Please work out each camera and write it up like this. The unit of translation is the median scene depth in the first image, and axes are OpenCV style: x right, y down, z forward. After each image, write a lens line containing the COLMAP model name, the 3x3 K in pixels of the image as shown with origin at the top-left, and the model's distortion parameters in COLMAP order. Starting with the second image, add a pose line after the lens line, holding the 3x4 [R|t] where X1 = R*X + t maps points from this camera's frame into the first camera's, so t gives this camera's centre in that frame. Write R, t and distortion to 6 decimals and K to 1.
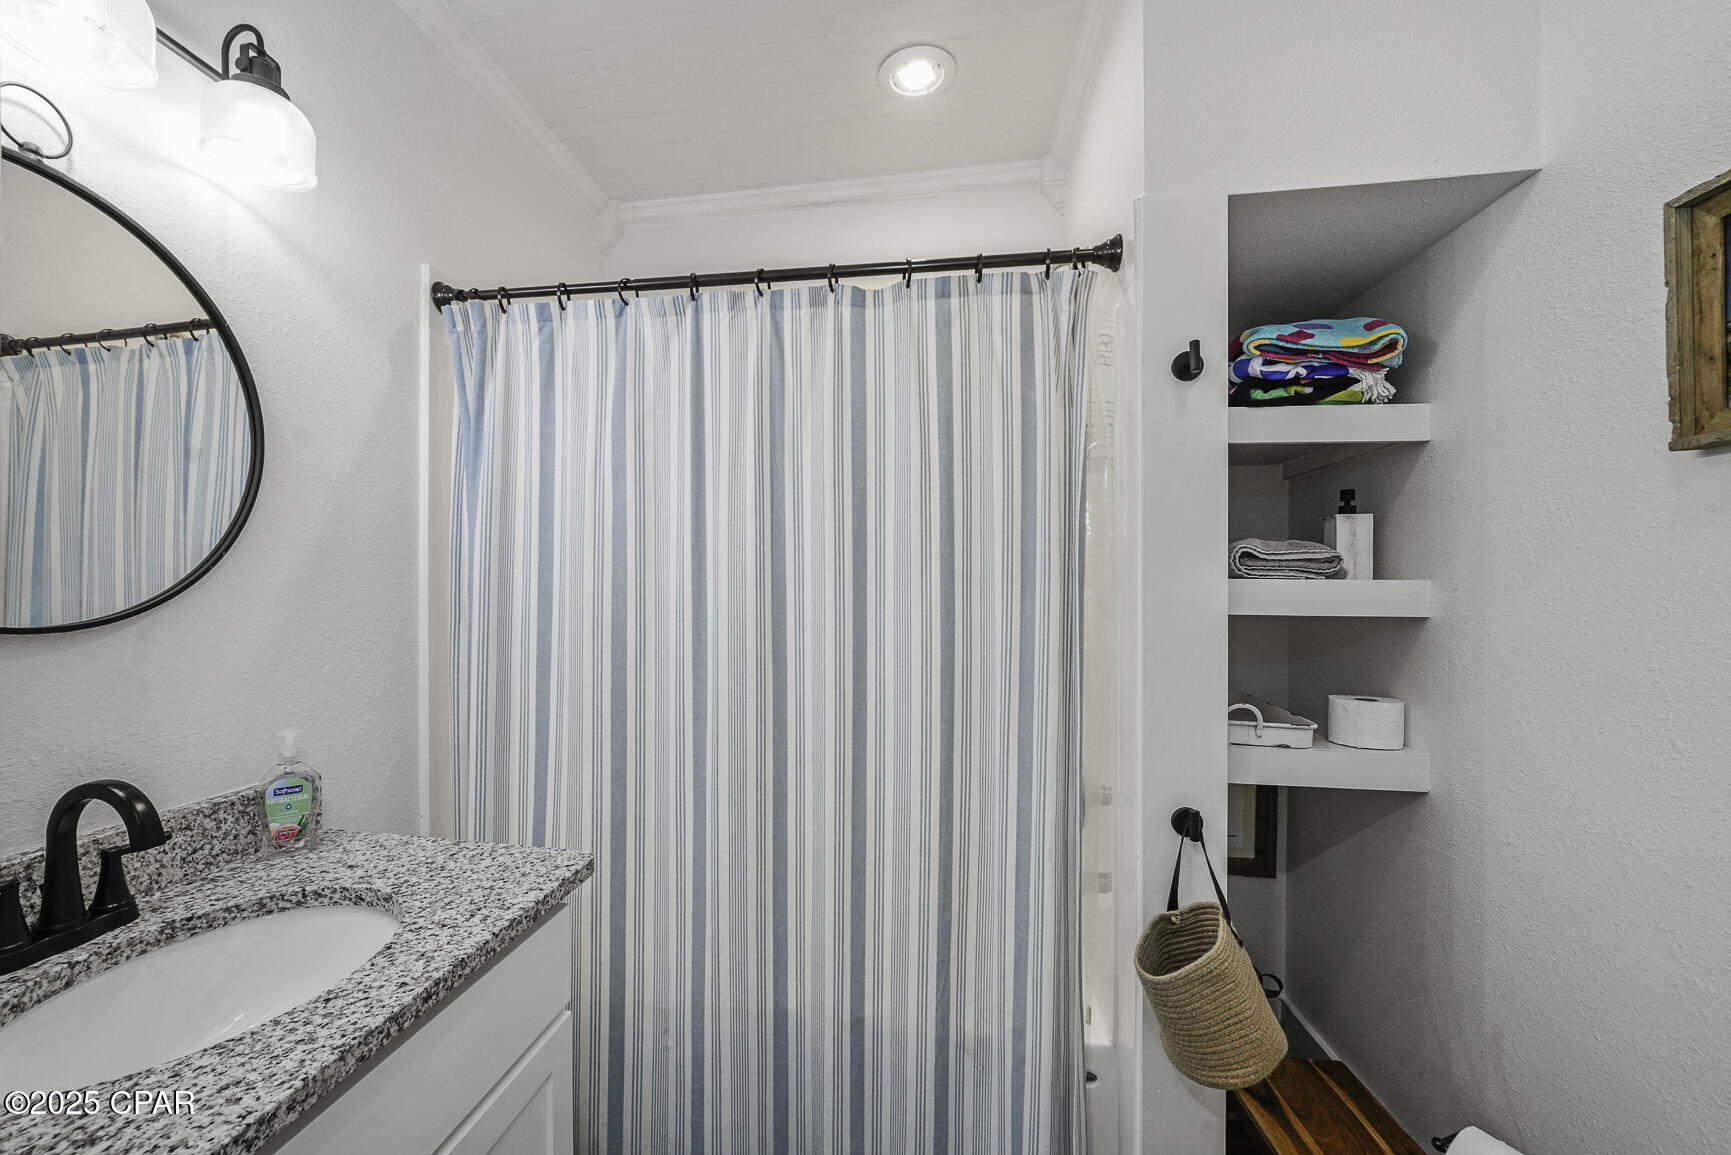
lens RADIAL K [[644.1, 0, 864.8], [0, 644.1, 590.8], [0, 0, 1]] dist [-0.009560, 0.000173]
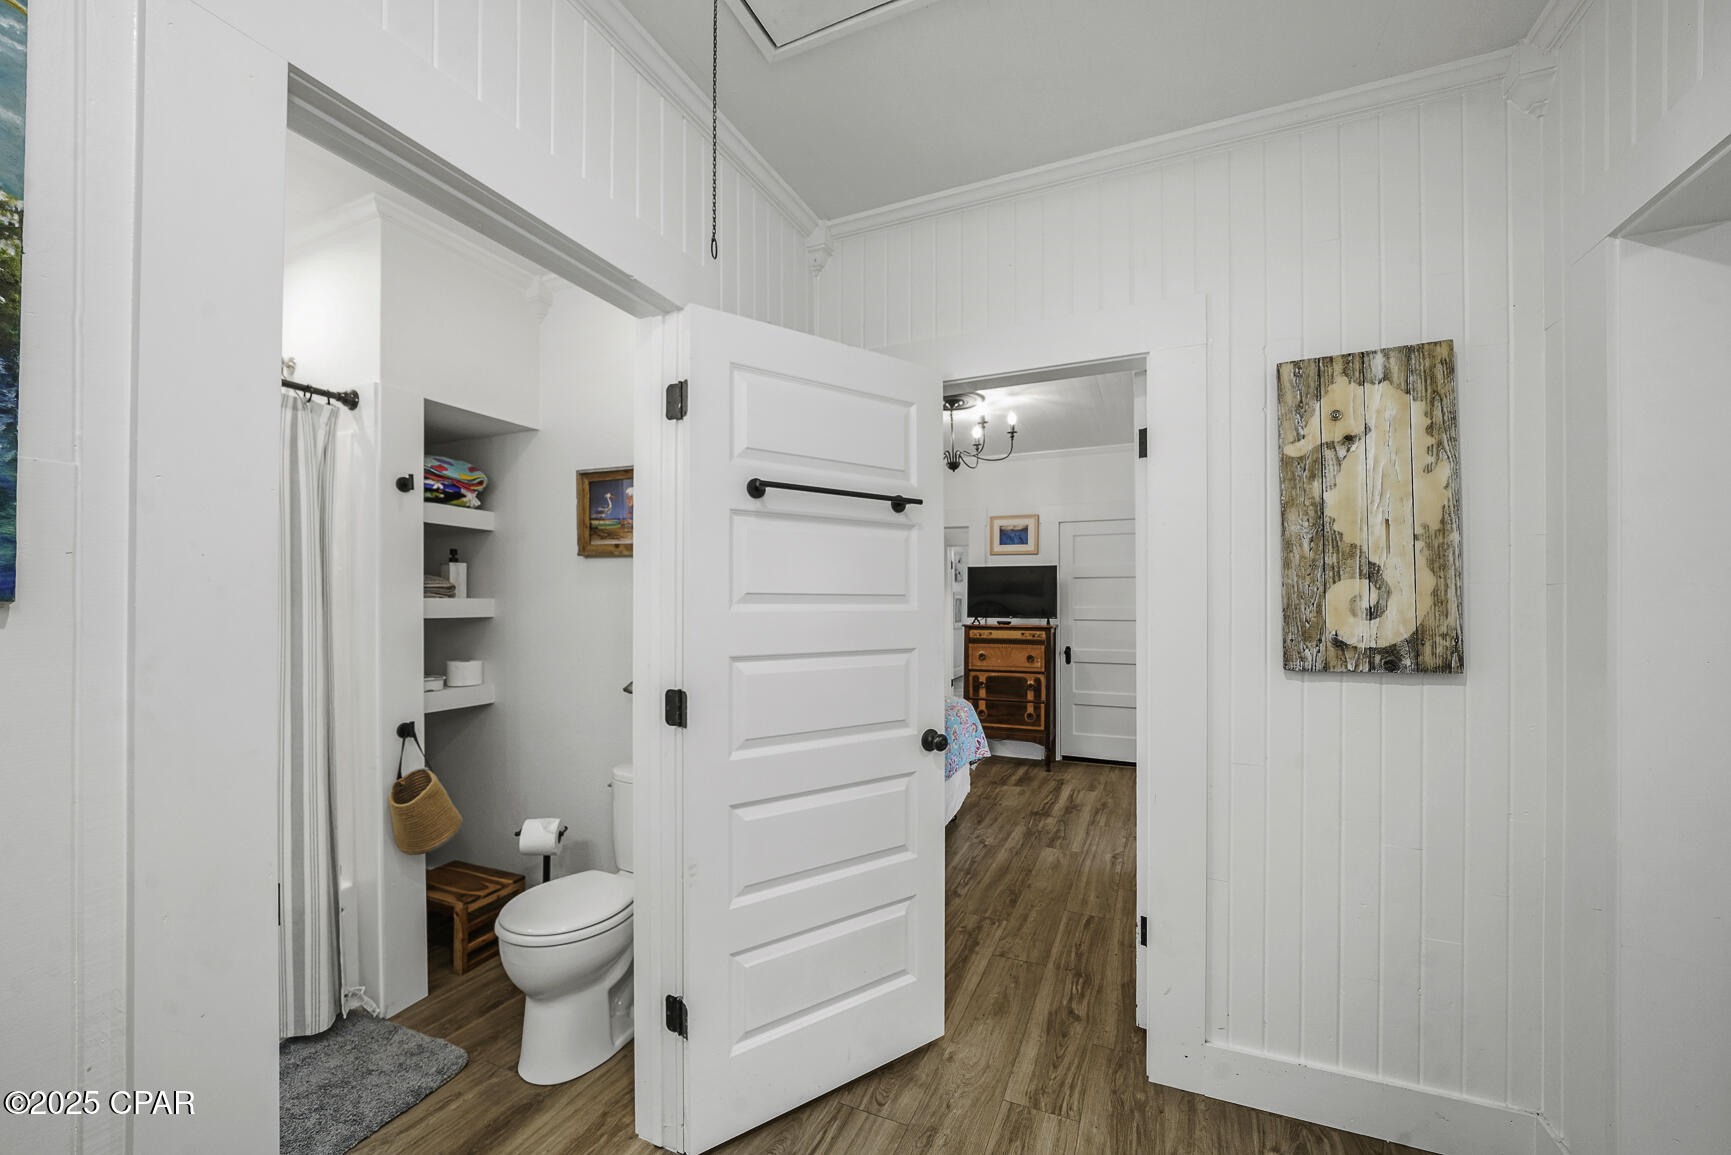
lens RADIAL K [[707.7, 0, 861.3], [0, 707.7, 595.8], [0, 0, 1]] dist [-0.018342, 0.003095]
pose [[0.235006, 0.000020, 0.971994, -1.034278], [0.006625, 0.999977, -0.001622, -0.013995], [-0.971971, 0.006821, 0.235000, -0.675755]]
